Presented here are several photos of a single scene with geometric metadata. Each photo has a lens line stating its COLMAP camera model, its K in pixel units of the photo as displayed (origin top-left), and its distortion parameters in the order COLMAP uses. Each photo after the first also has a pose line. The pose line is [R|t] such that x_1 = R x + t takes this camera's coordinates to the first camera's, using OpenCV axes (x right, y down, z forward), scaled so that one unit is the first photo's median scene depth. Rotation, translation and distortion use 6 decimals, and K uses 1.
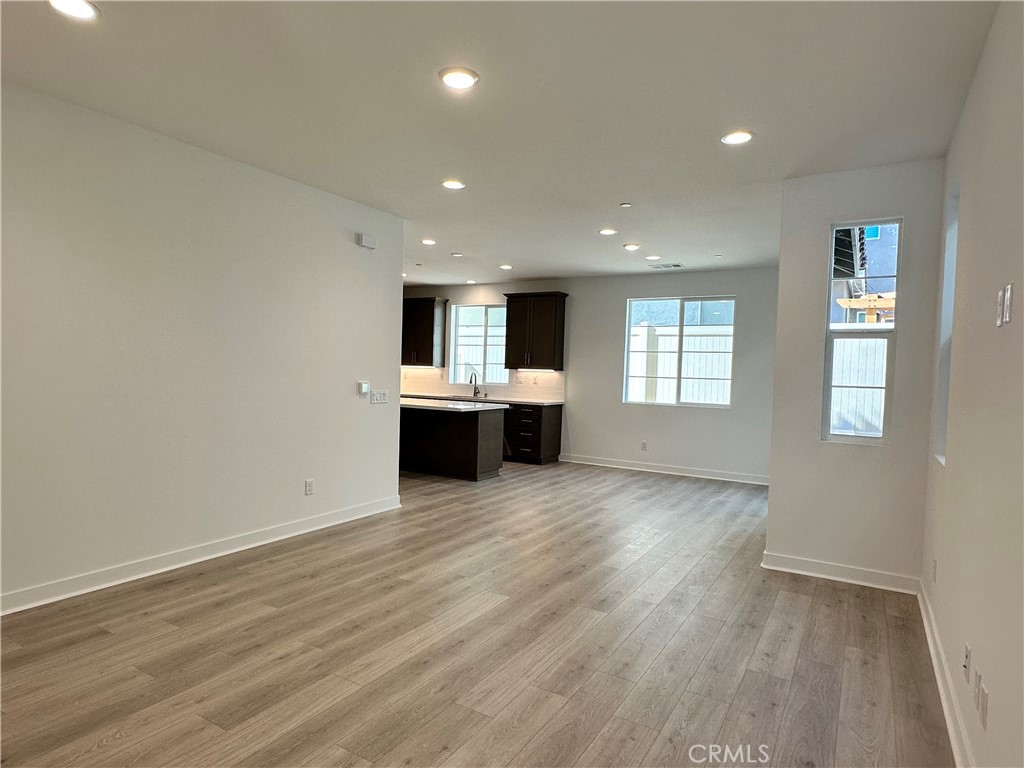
lens RADIAL K [[603.2, 0, 511.9], [0, 603.2, 385.3], [0, 0, 1]] dist [0.000783, 0.000009]
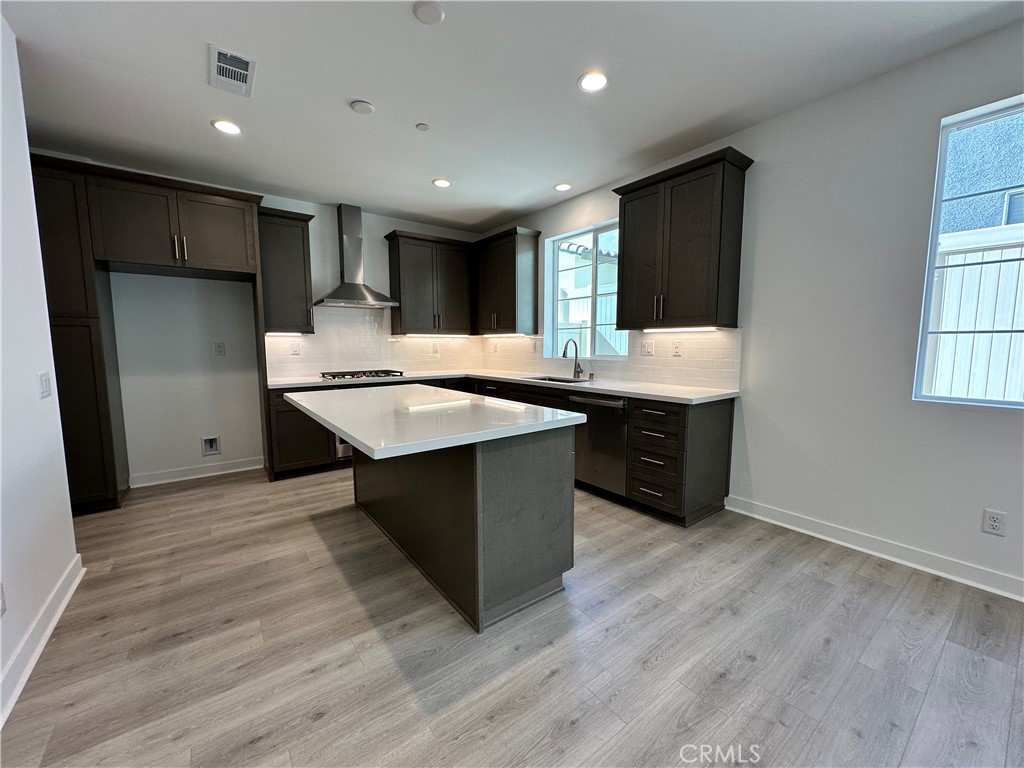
lens RADIAL K [[406.6, 0, 506.7], [0, 406.6, 385.8], [0, 0, 1]] dist [-0.002117, -0.000270]
pose [[0.915238, 0.003993, -0.402893, 0.044202], [0.026643, 0.997162, 0.070407, -0.005218], [0.402031, -0.075173, 0.912535, 0.594442]]
